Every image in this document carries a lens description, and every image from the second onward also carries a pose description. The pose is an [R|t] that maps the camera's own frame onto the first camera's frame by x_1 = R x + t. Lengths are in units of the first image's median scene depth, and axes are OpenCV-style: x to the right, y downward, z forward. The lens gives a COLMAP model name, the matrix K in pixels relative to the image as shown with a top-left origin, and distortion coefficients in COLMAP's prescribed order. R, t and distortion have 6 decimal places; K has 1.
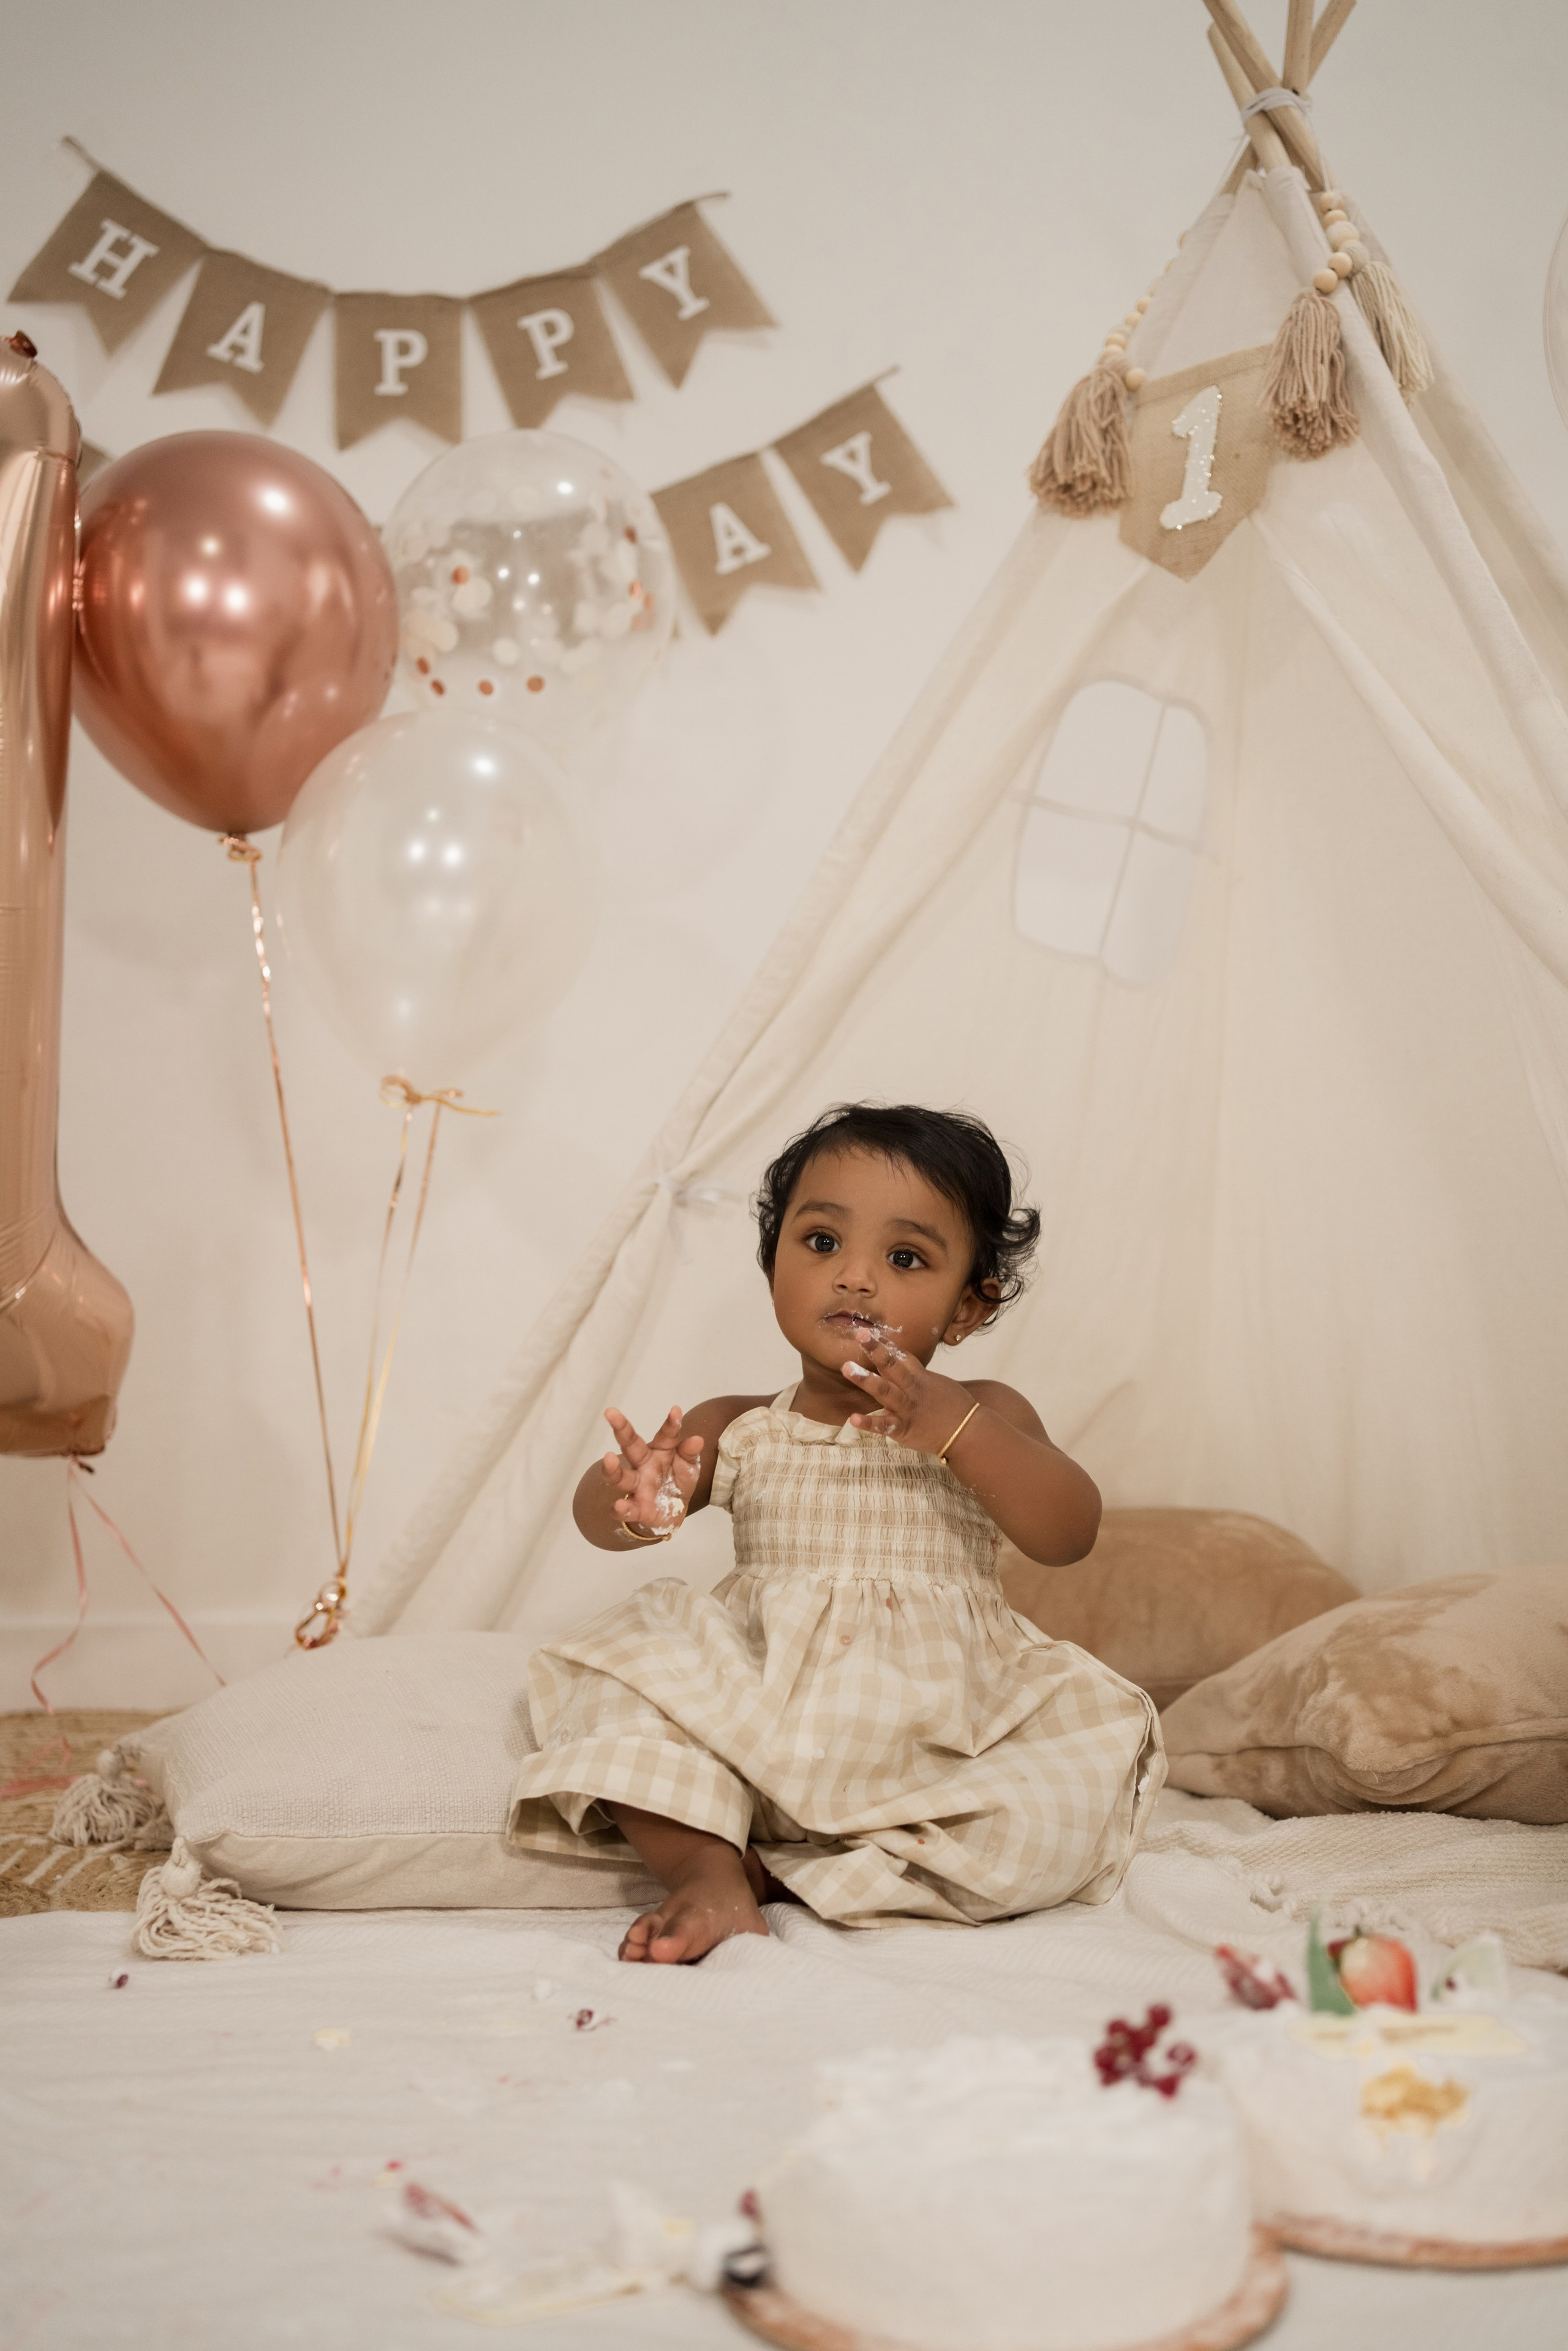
lens RADIAL K [[2377.6, 0, 791.0], [0, 2377.6, 1201.3], [0, 0, 1]] dist [-0.003084, 0.109452]
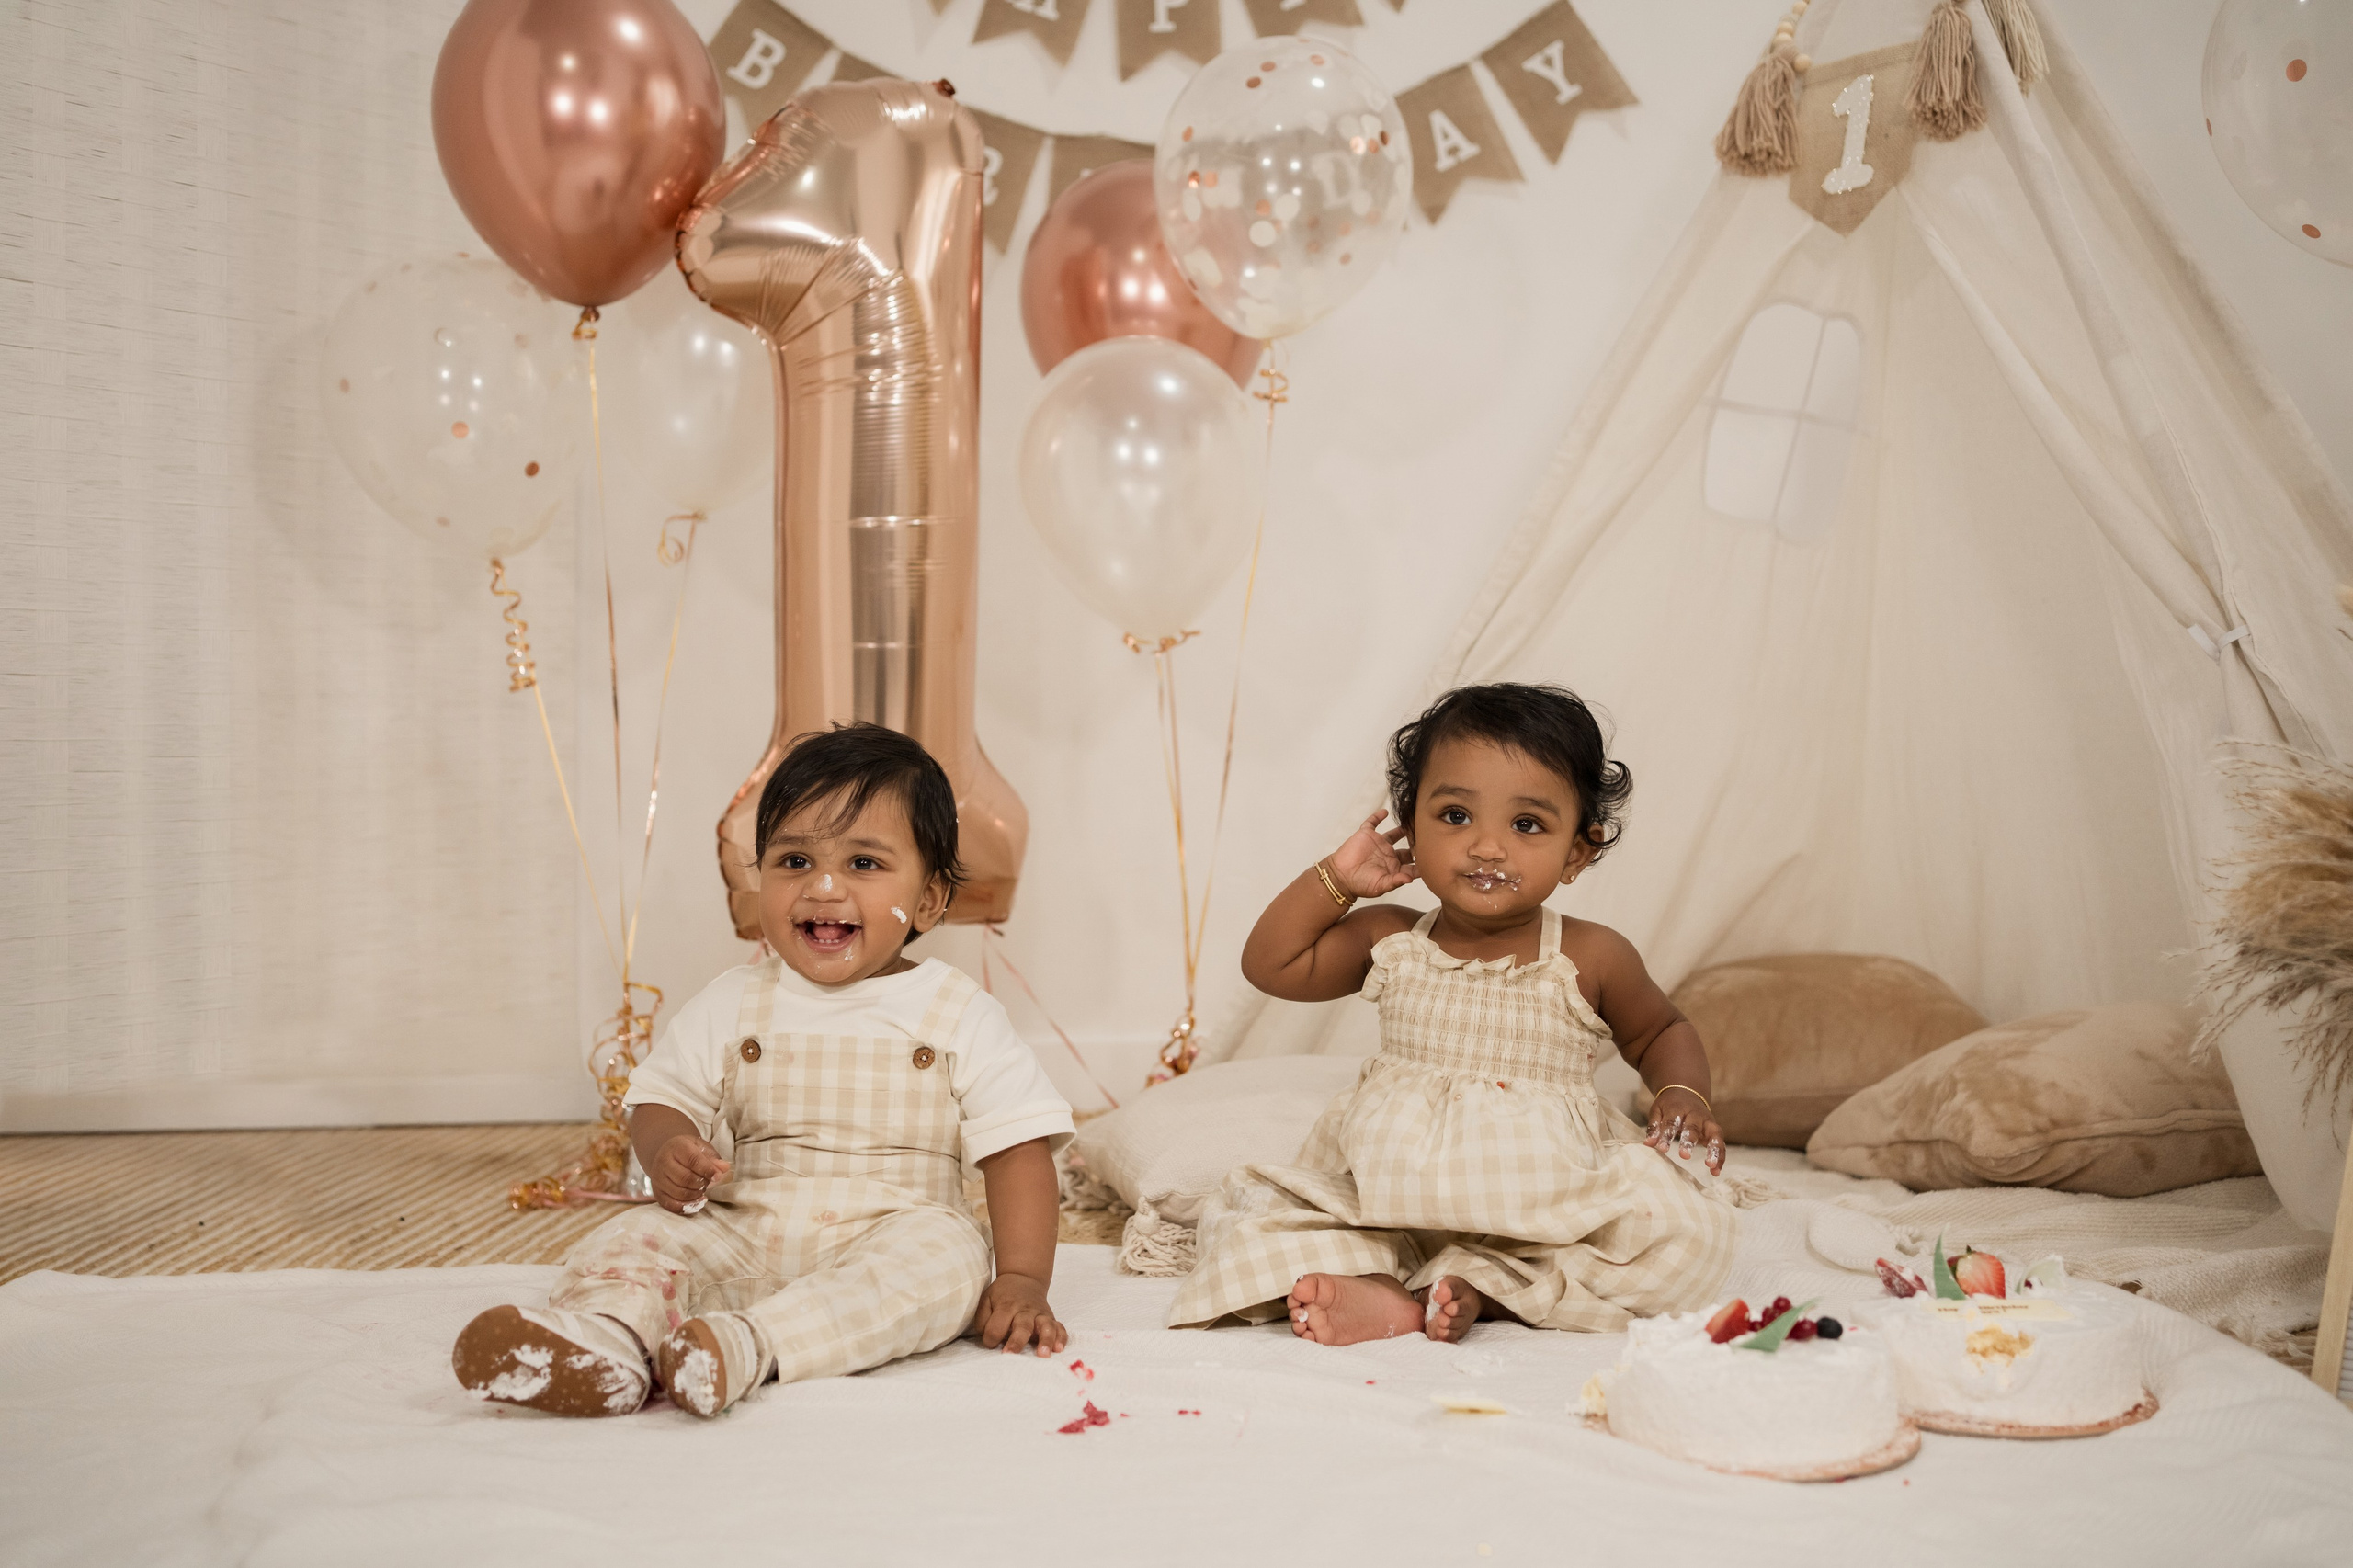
lens RADIAL K [[2379.7, 0, 1151.3], [0, 2379.7, 763.5], [0, 0, 1]] dist [-0.003084, 0.109452]
pose [[0.993491, -0.014397, -0.112994, -0.063126], [0.021705, 0.997732, 0.063713, -0.069468], [0.111821, -0.065751, 0.991551, -0.328141]]
